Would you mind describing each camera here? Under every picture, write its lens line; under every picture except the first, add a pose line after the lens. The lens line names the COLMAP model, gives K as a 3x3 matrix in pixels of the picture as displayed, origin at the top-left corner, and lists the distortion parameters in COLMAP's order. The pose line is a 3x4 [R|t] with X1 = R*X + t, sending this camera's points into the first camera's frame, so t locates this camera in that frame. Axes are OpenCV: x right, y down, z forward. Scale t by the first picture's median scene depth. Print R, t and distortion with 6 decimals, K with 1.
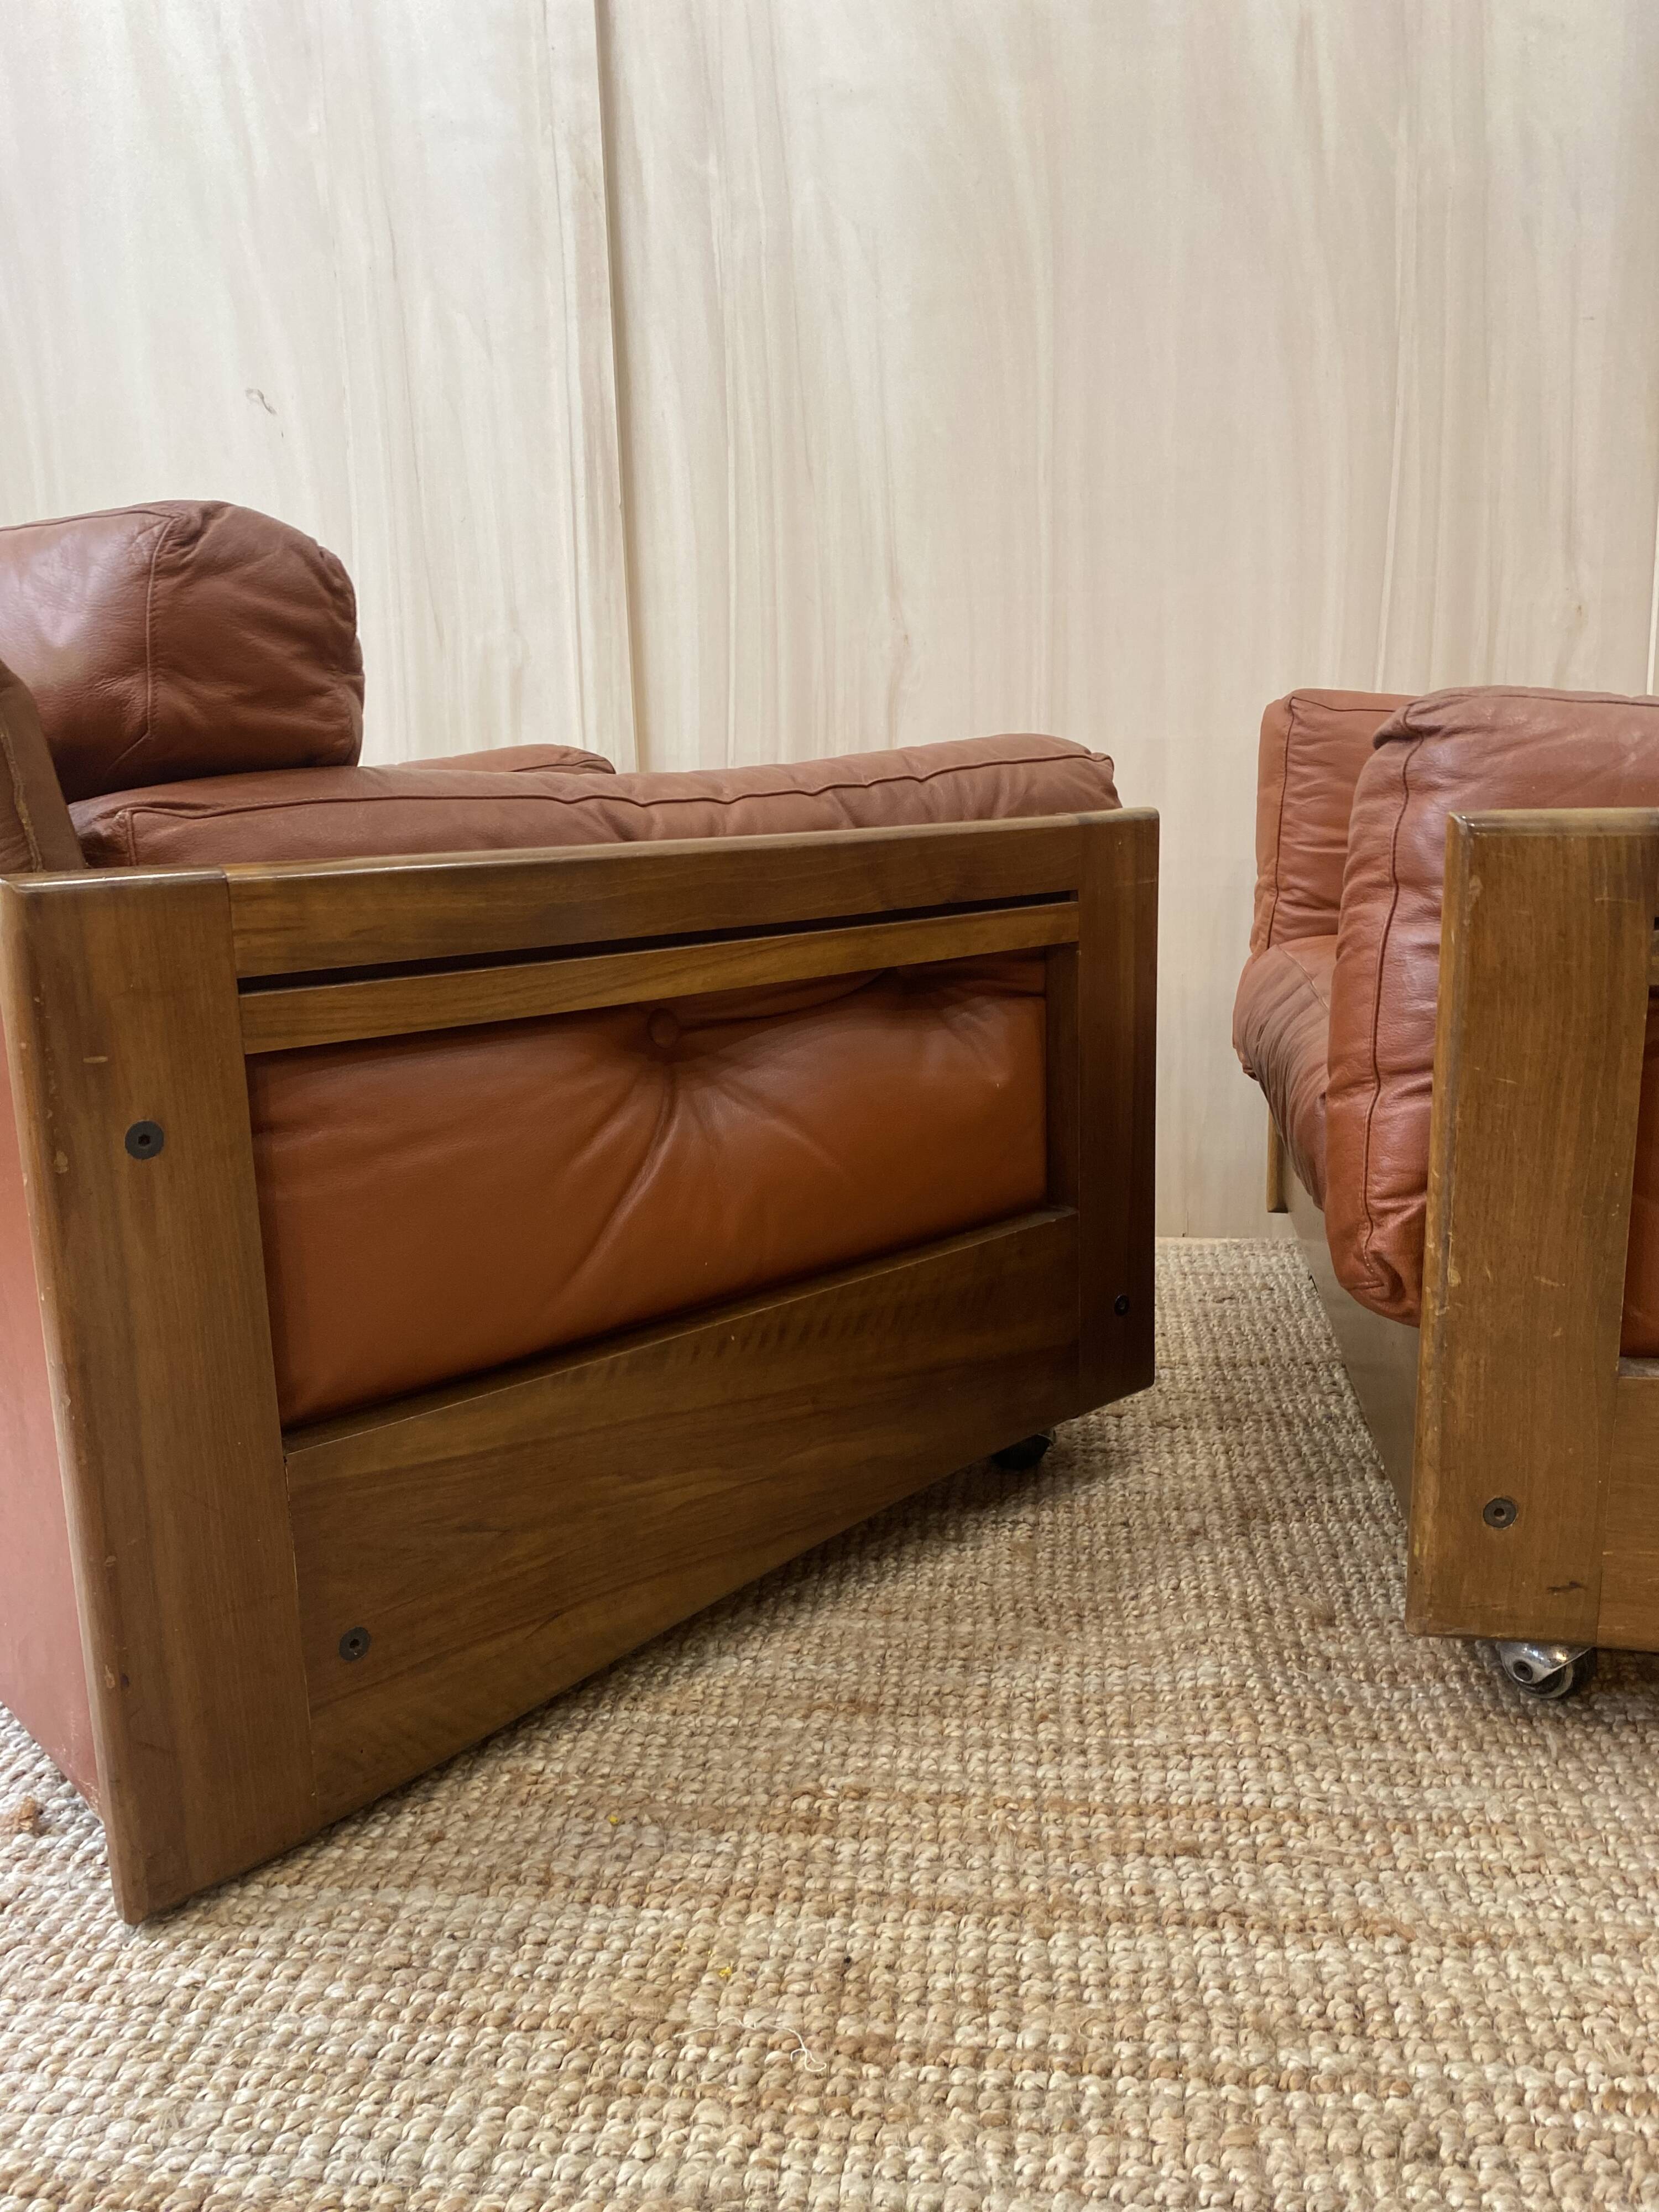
lens RADIAL K [[1689.4, 0, 816.0], [0, 1689.4, 1101.2], [0, 0, 1]] dist [0.014522, -0.016960]
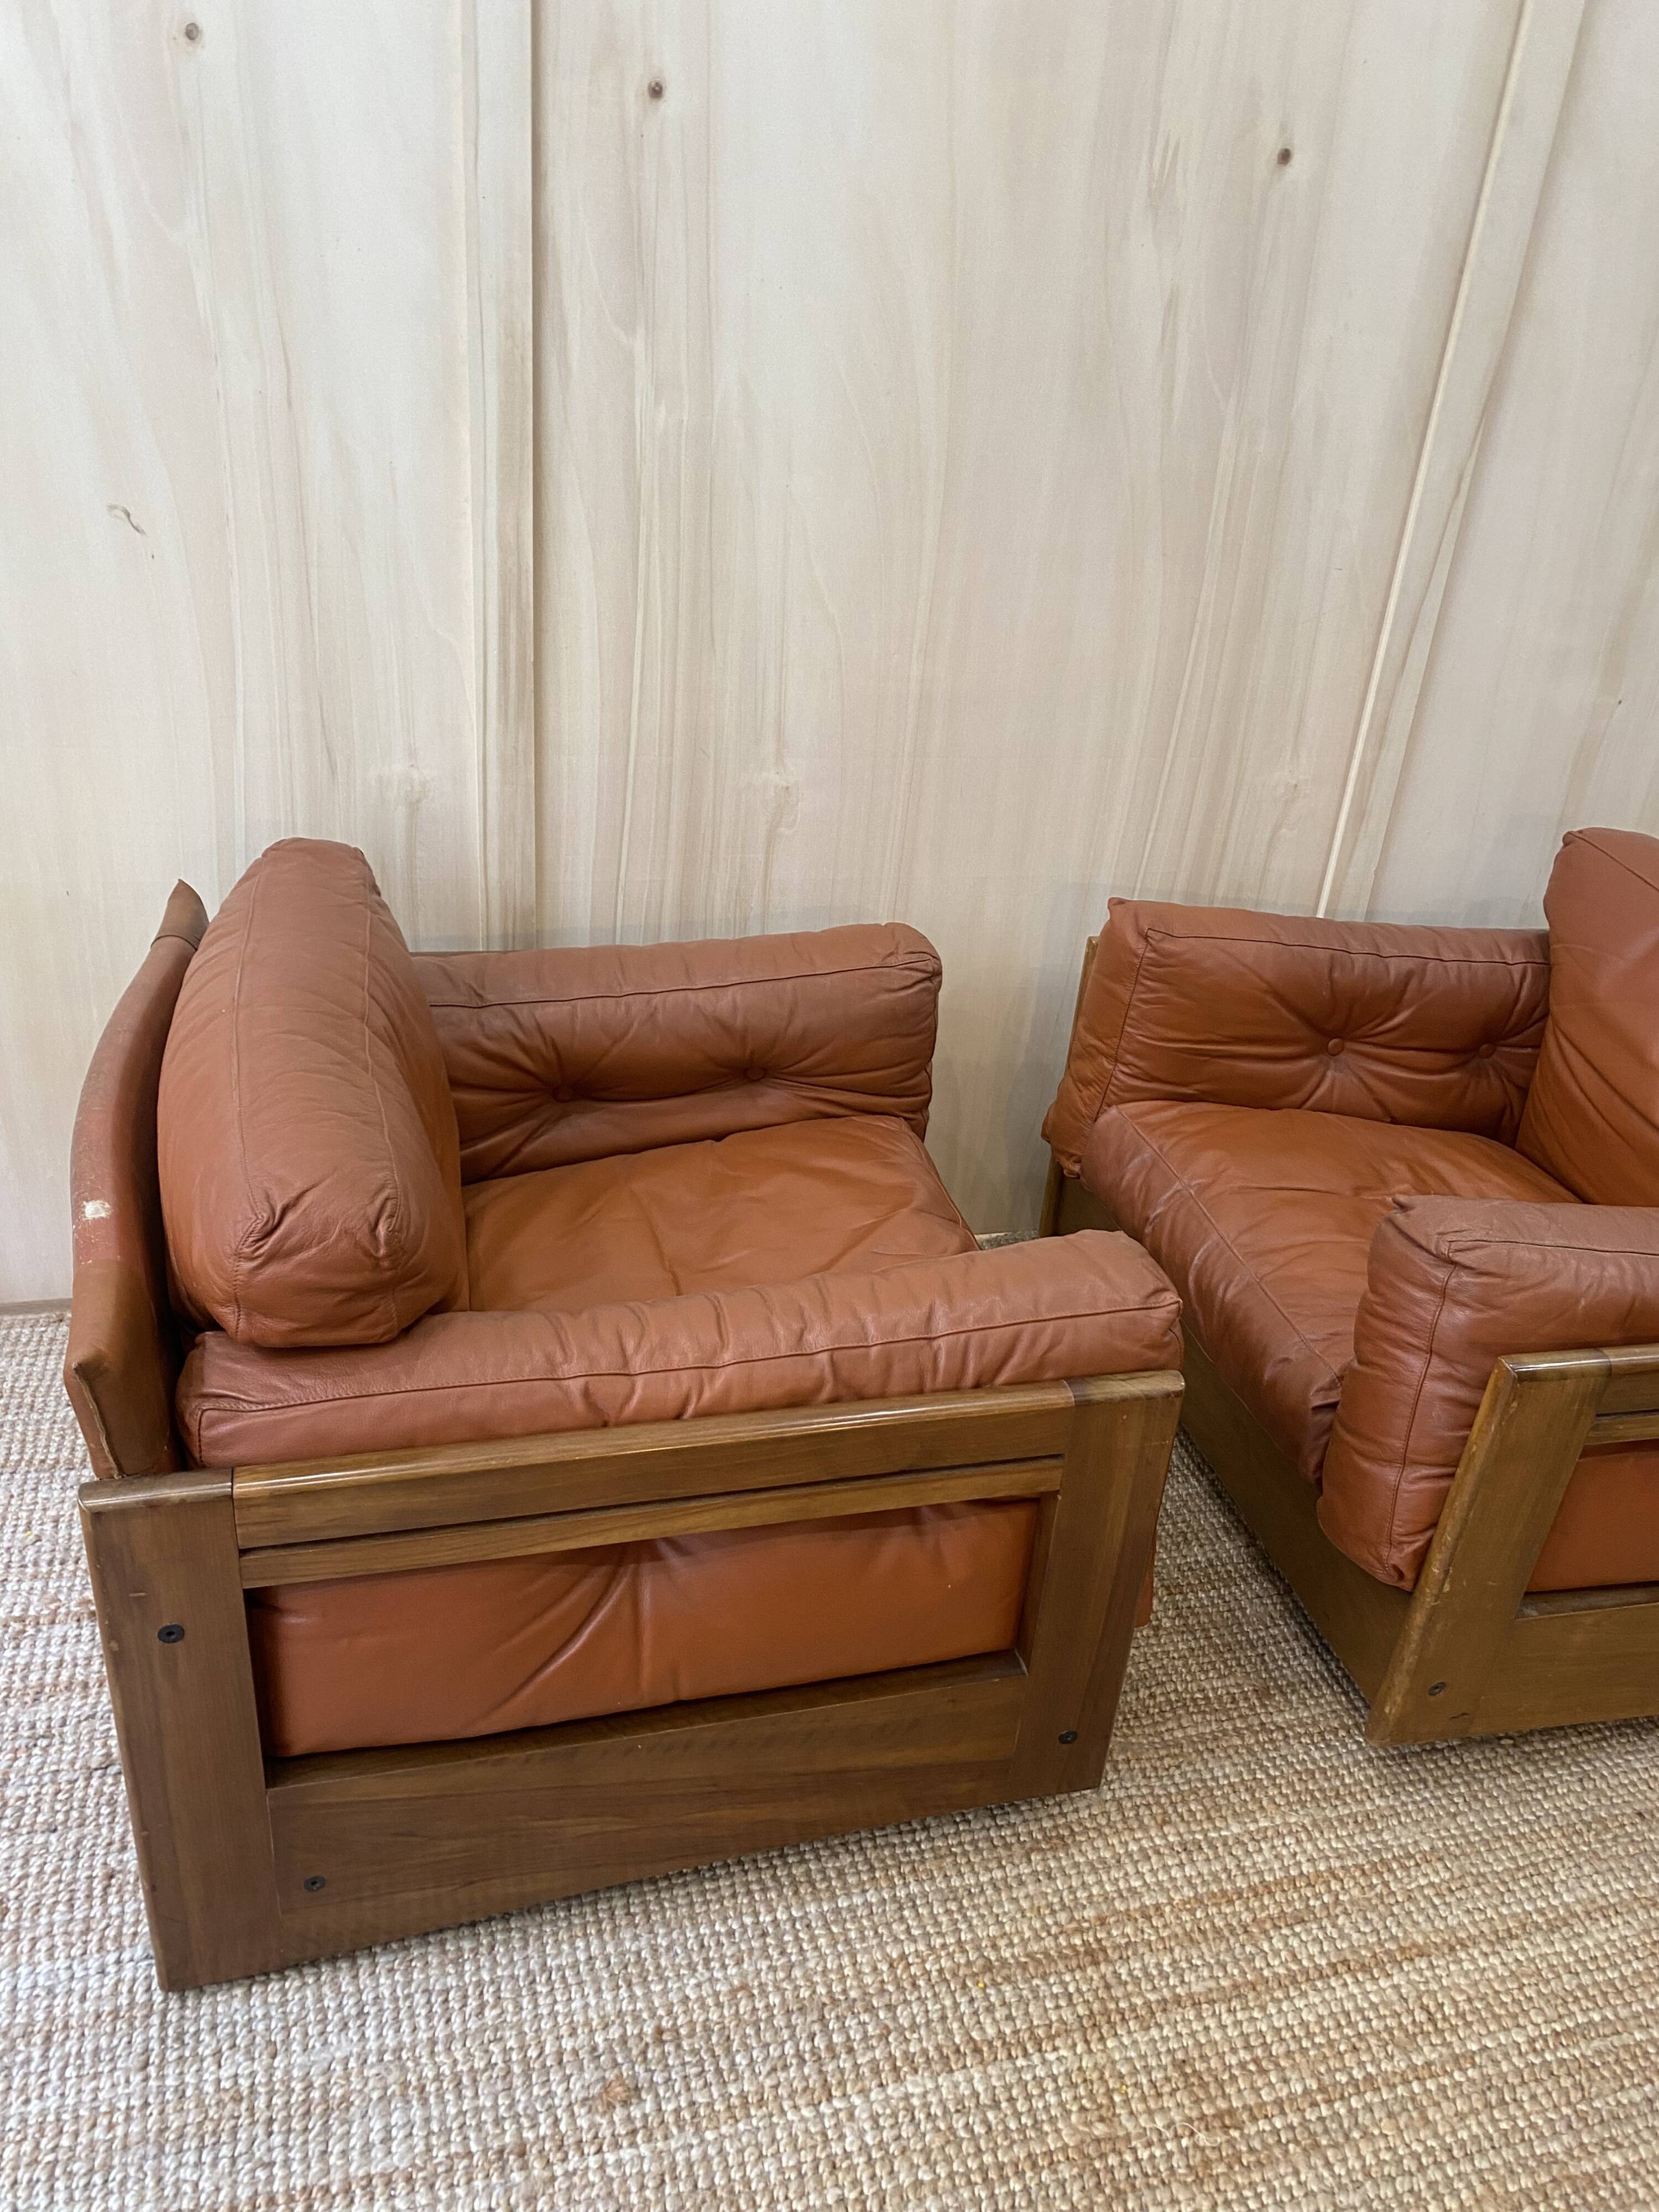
lens RADIAL K [[1689.4, 0, 824.1], [0, 1689.4, 1122.8], [0, 0, 1]] dist [0.014522, -0.016960]
pose [[0.912458, -0.096378, 0.397657, -0.412190], [-0.026495, 0.955907, 0.292471, -0.412460], [-0.408311, -0.277403, 0.869672, -0.045379]]
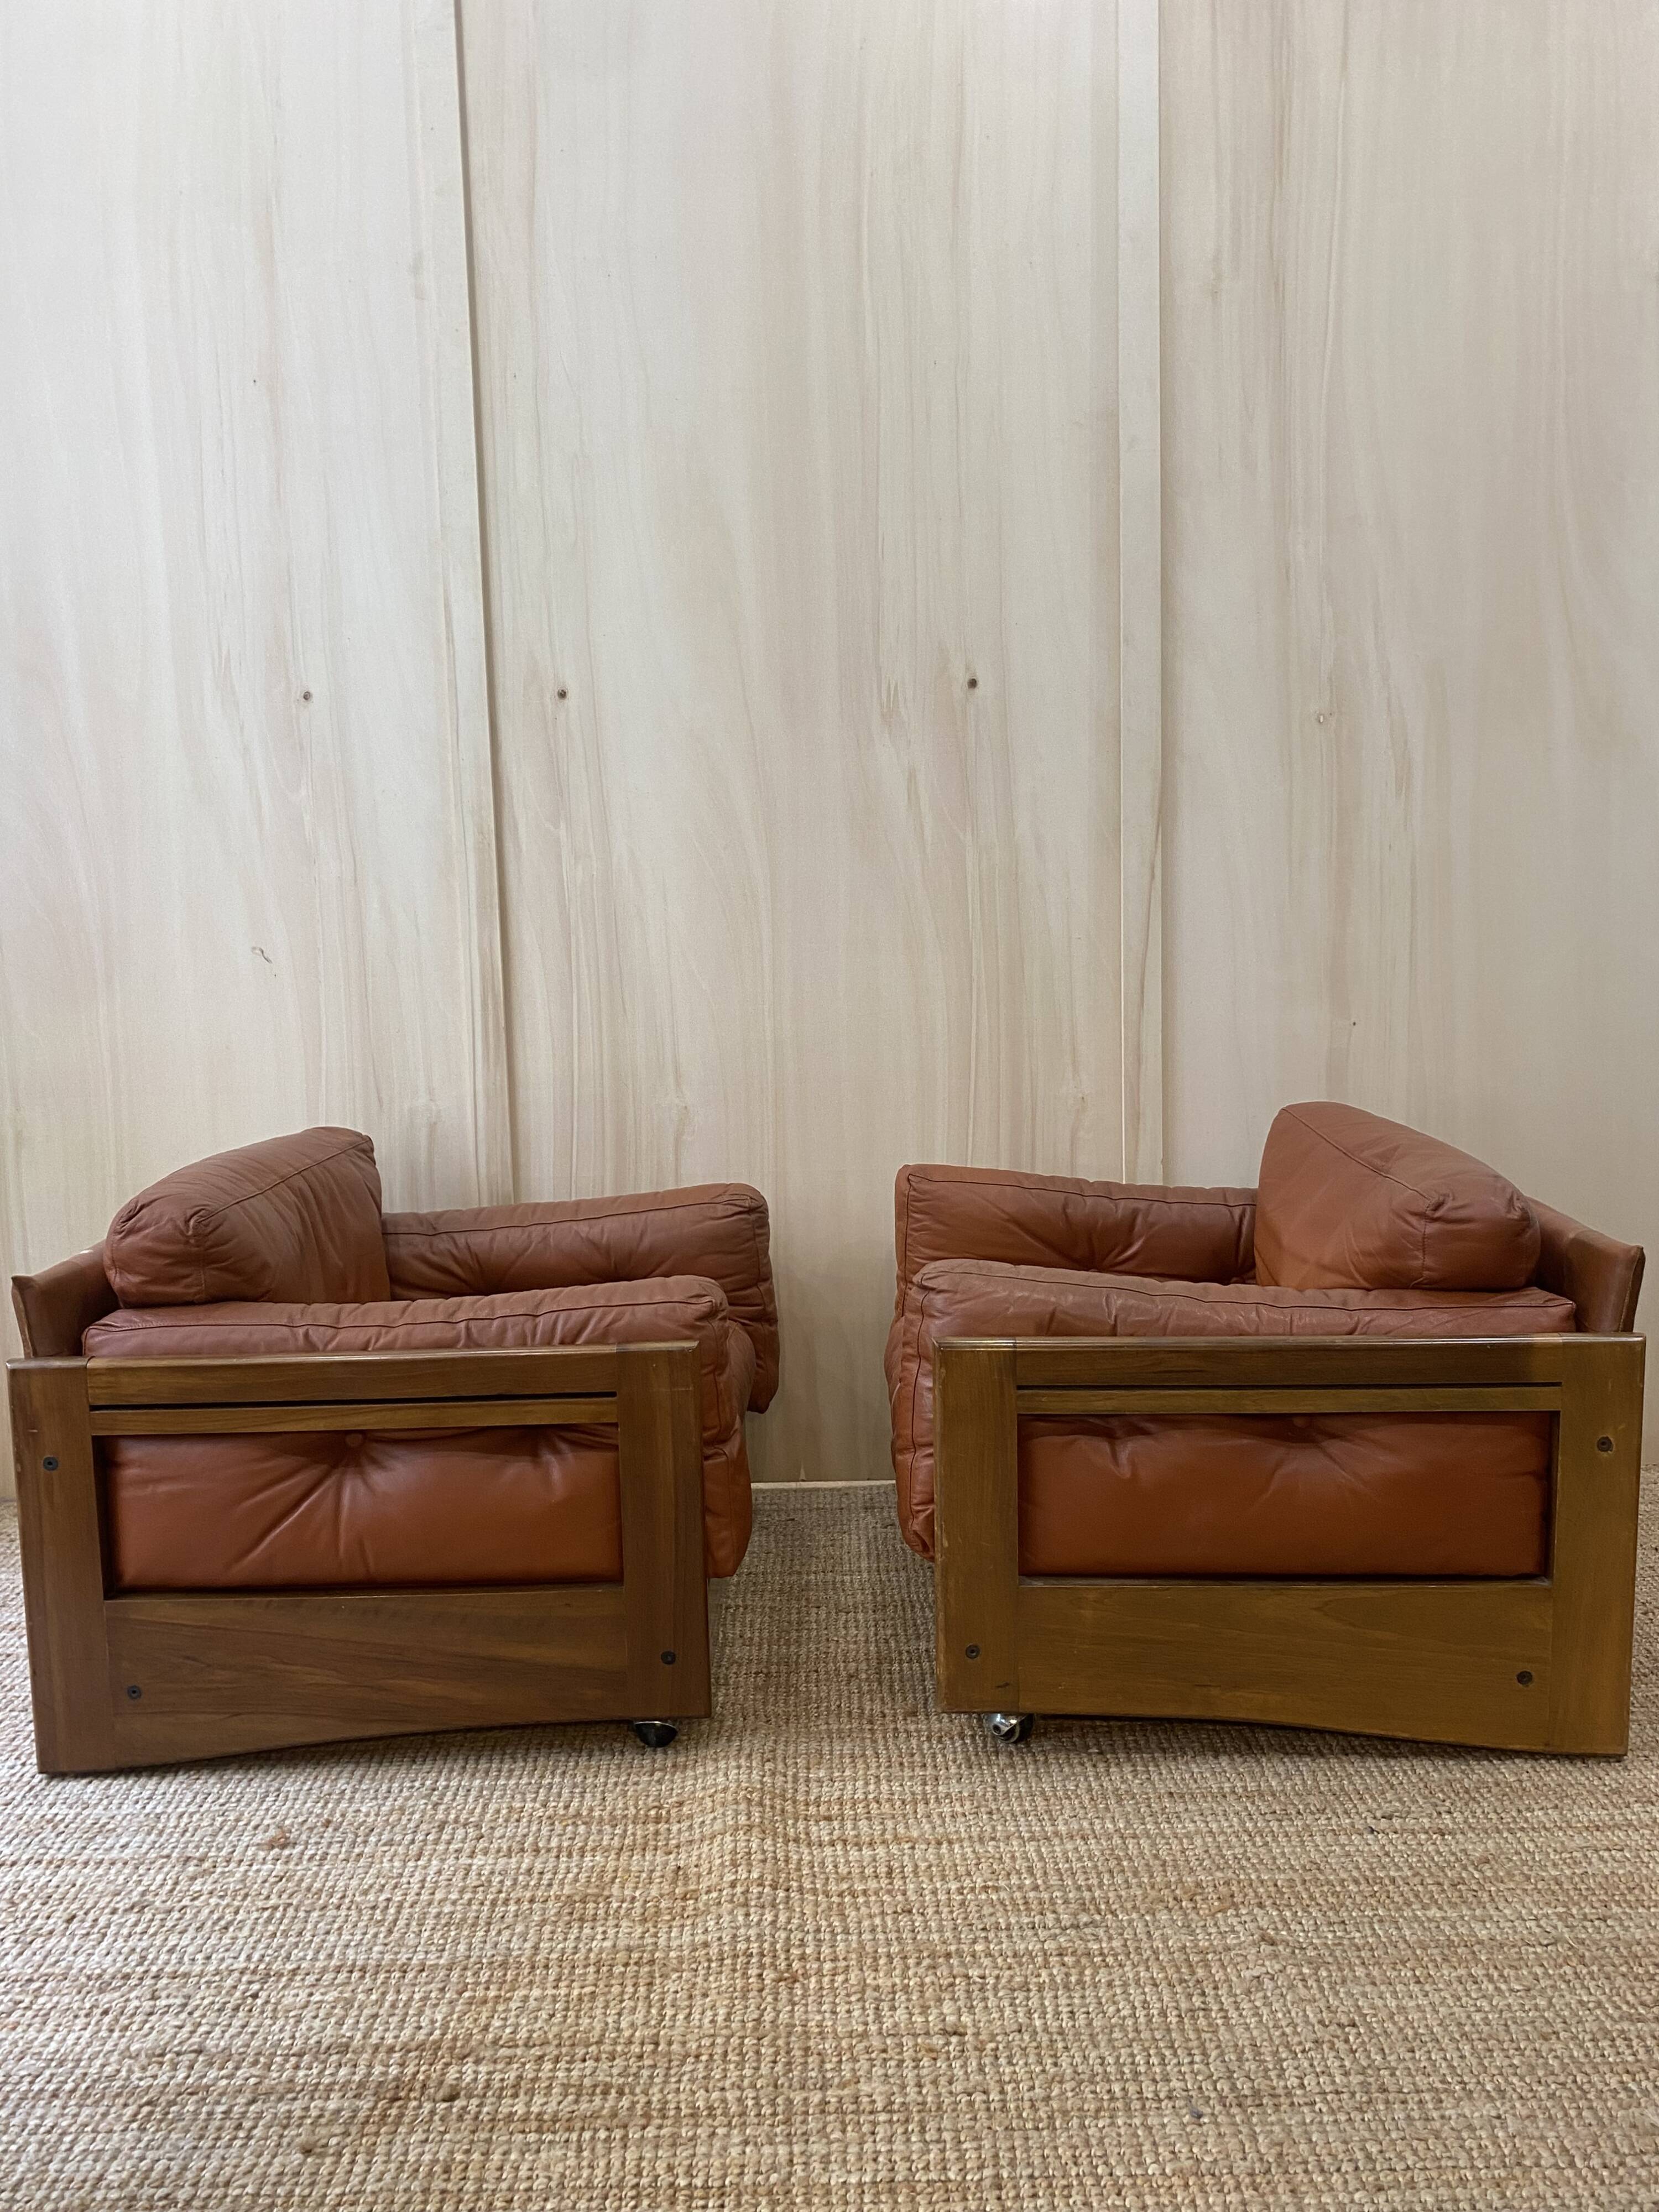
lens RADIAL K [[1689.4, 0, 819.5], [0, 1689.4, 1093.9], [0, 0, 1]] dist [0.014522, -0.016960]
pose [[0.990026, -0.008651, 0.140616, -0.047591], [0.022048, 0.995329, -0.093994, -0.142759], [-0.139146, 0.096157, 0.985592, -0.624672]]
